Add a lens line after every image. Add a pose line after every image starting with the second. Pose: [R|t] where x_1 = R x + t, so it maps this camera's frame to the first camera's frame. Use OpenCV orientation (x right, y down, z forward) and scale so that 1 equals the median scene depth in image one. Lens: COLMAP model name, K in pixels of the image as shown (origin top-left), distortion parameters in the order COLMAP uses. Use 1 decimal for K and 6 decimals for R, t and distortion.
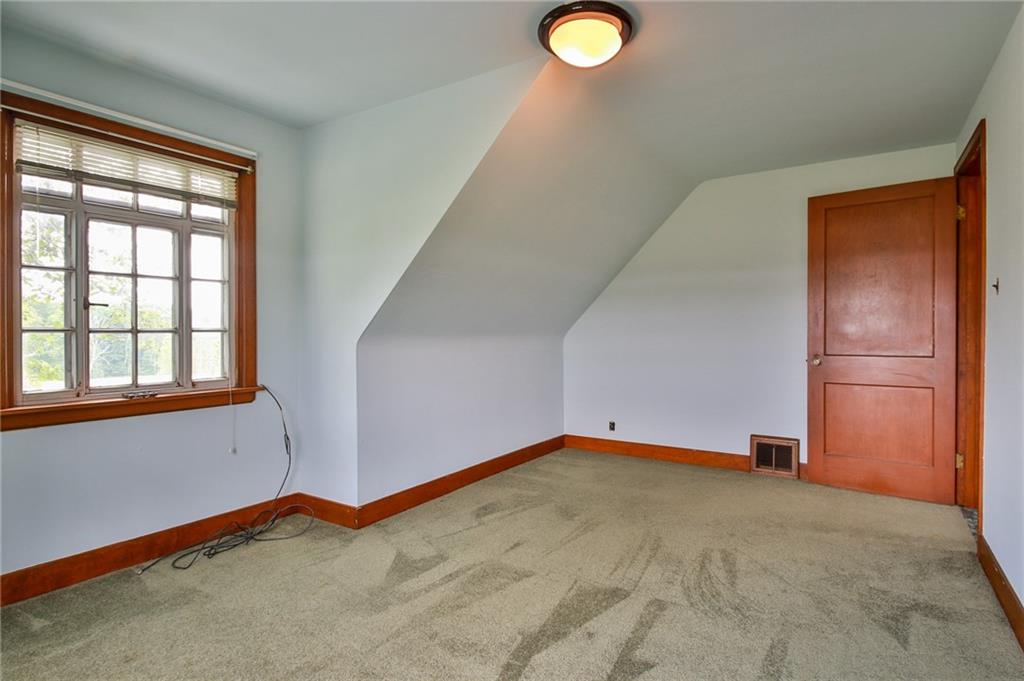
lens RADIAL K [[552.3, 0, 510.0], [0, 552.3, 335.9], [0, 0, 1]] dist [-0.004284, -0.000371]
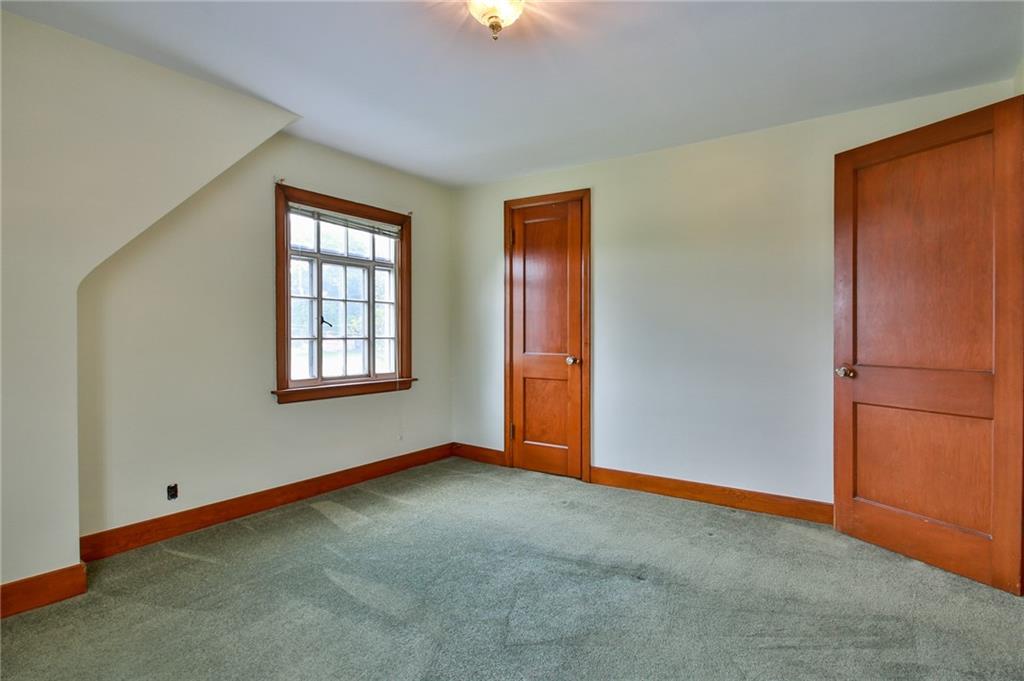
lens RADIAL K [[552.3, 0, 507.6], [0, 552.3, 340.8], [0, 0, 1]] dist [-0.004284, -0.000371]
pose [[0.999973, -0.004359, -0.005937, -0.241441], [0.004337, 0.999984, -0.003742, 0.004001], [0.005953, 0.003716, 0.999975, -0.455260]]
